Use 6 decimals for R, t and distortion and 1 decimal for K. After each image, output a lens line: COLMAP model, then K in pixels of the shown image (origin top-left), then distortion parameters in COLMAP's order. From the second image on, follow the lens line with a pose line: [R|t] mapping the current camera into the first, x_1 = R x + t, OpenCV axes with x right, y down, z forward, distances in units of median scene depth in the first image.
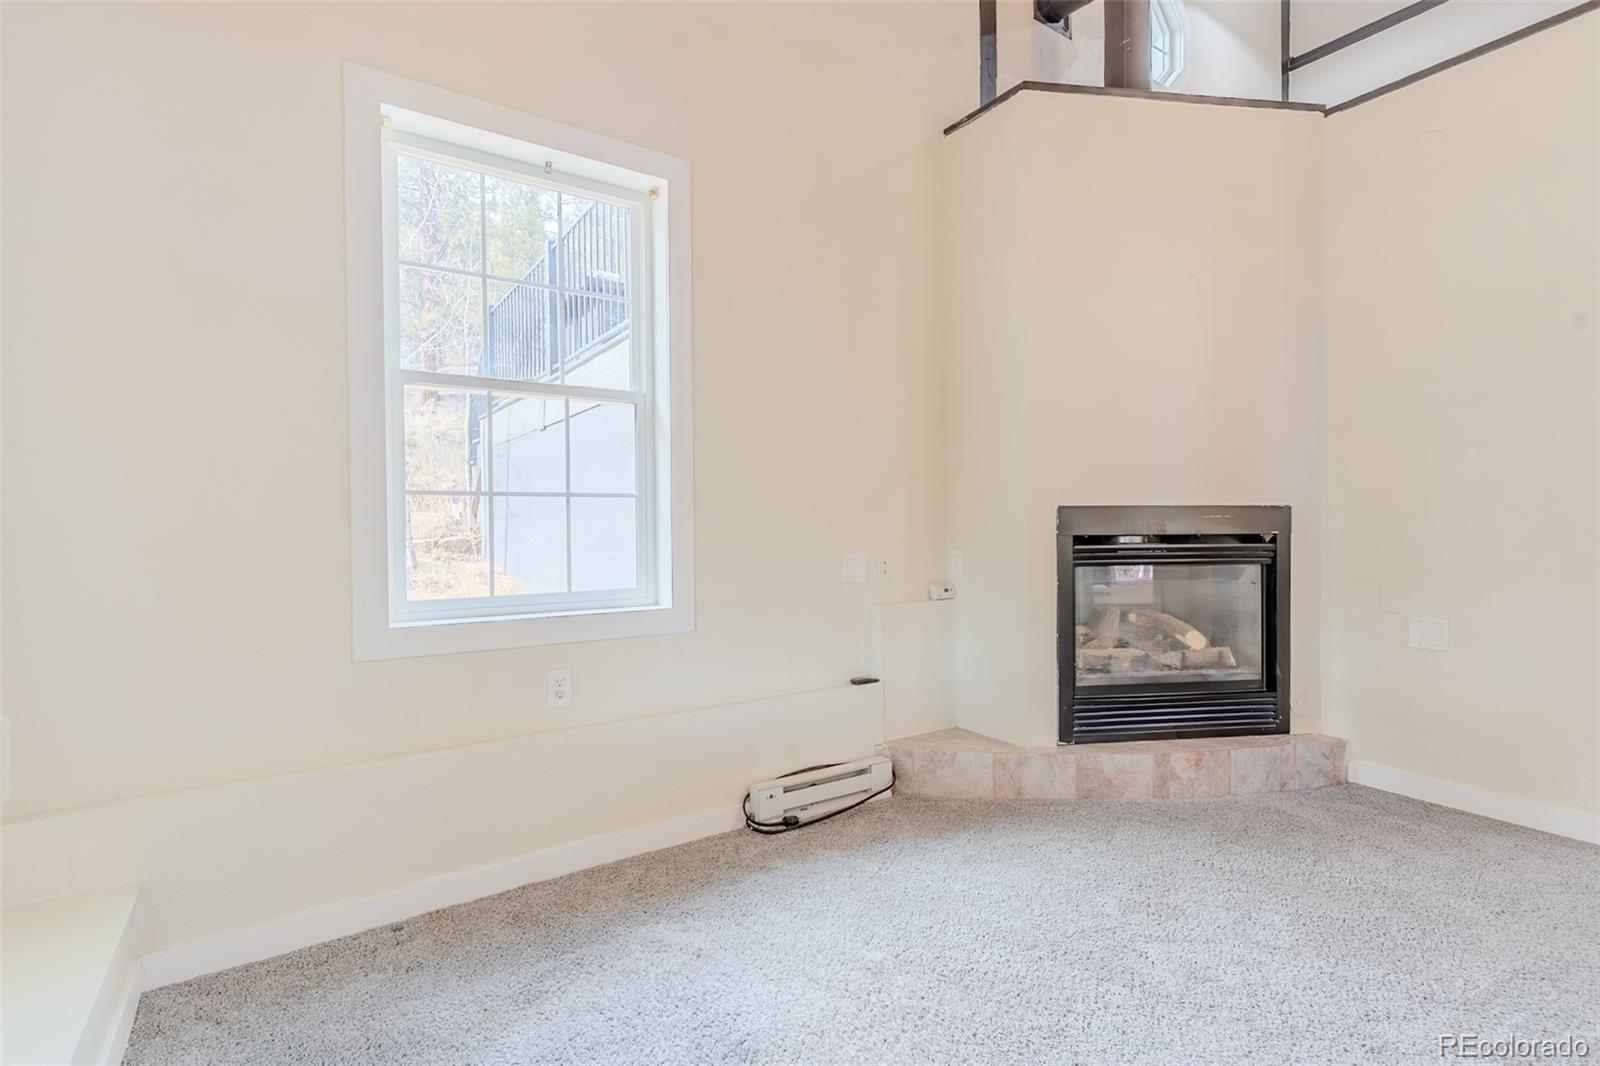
lens RADIAL K [[764.7, 0, 796.7], [0, 764.7, 538.8], [0, 0, 1]] dist [-0.000267, 0.000268]
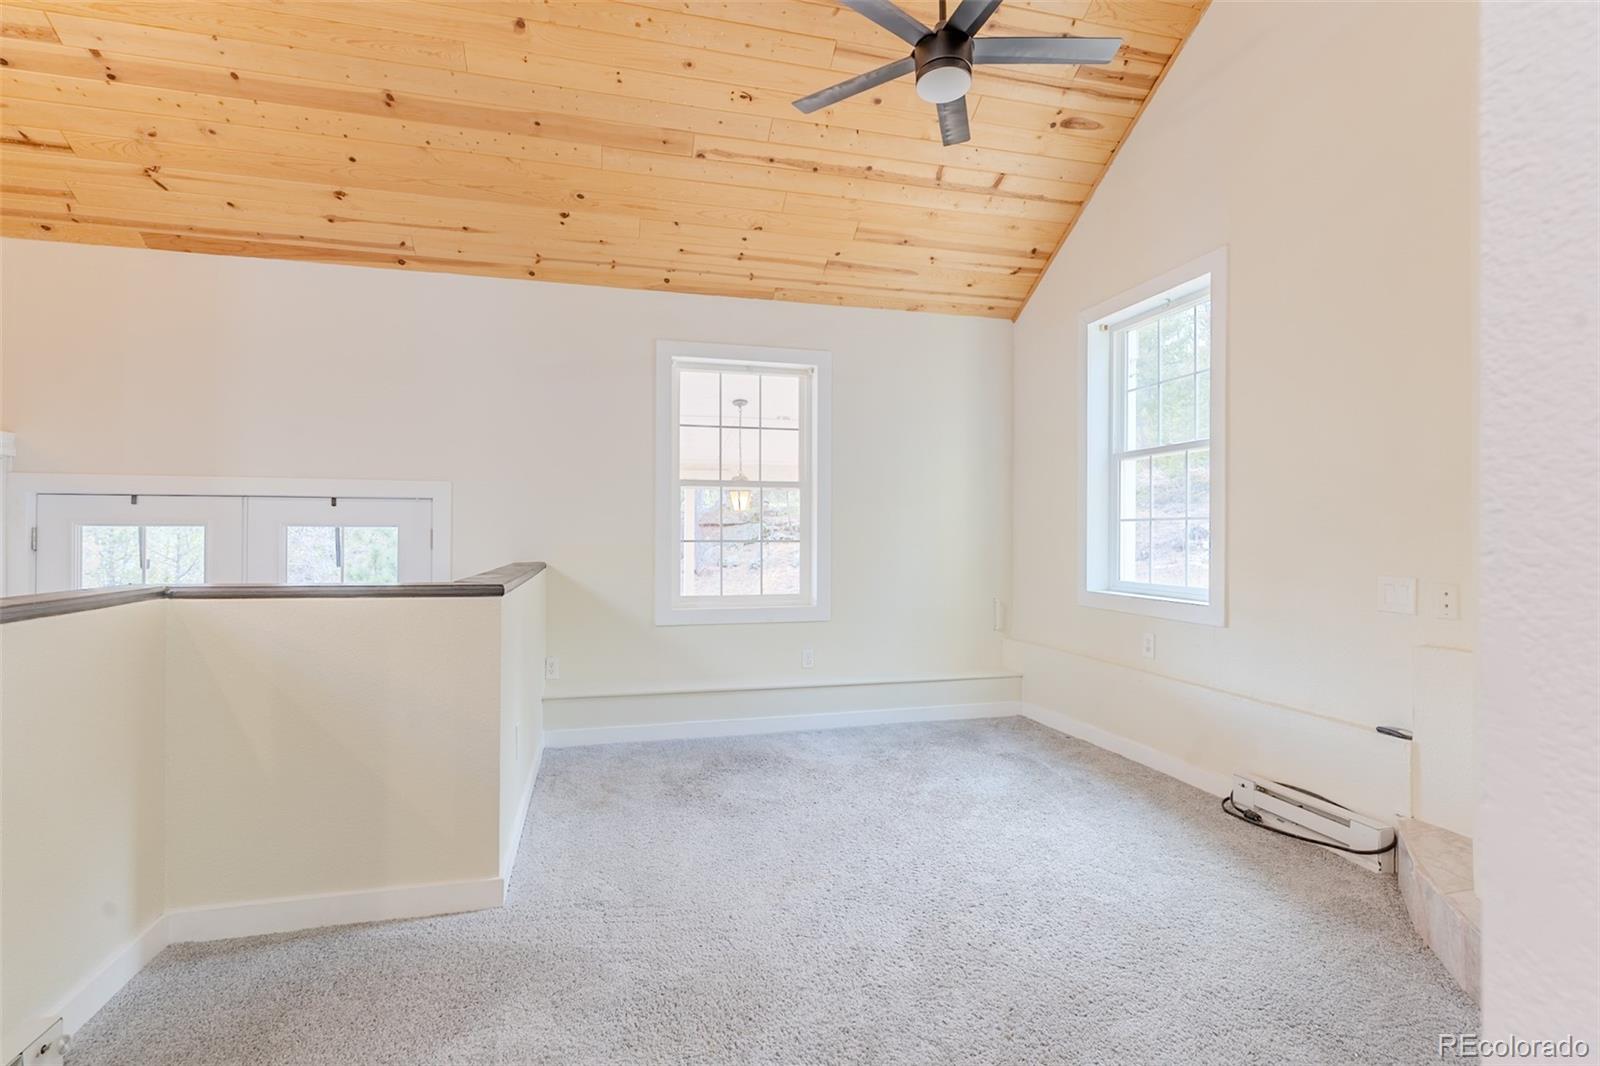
lens RADIAL K [[764.7, 0, 796.7], [0, 764.7, 538.8], [0, 0, 1]] dist [-0.000267, 0.000268]
pose [[-0.328485, 0.010233, -0.944454, 1.112148], [-0.026906, 0.999434, 0.020187, -0.024472], [0.944126, 0.032042, -0.328024, 0.669037]]
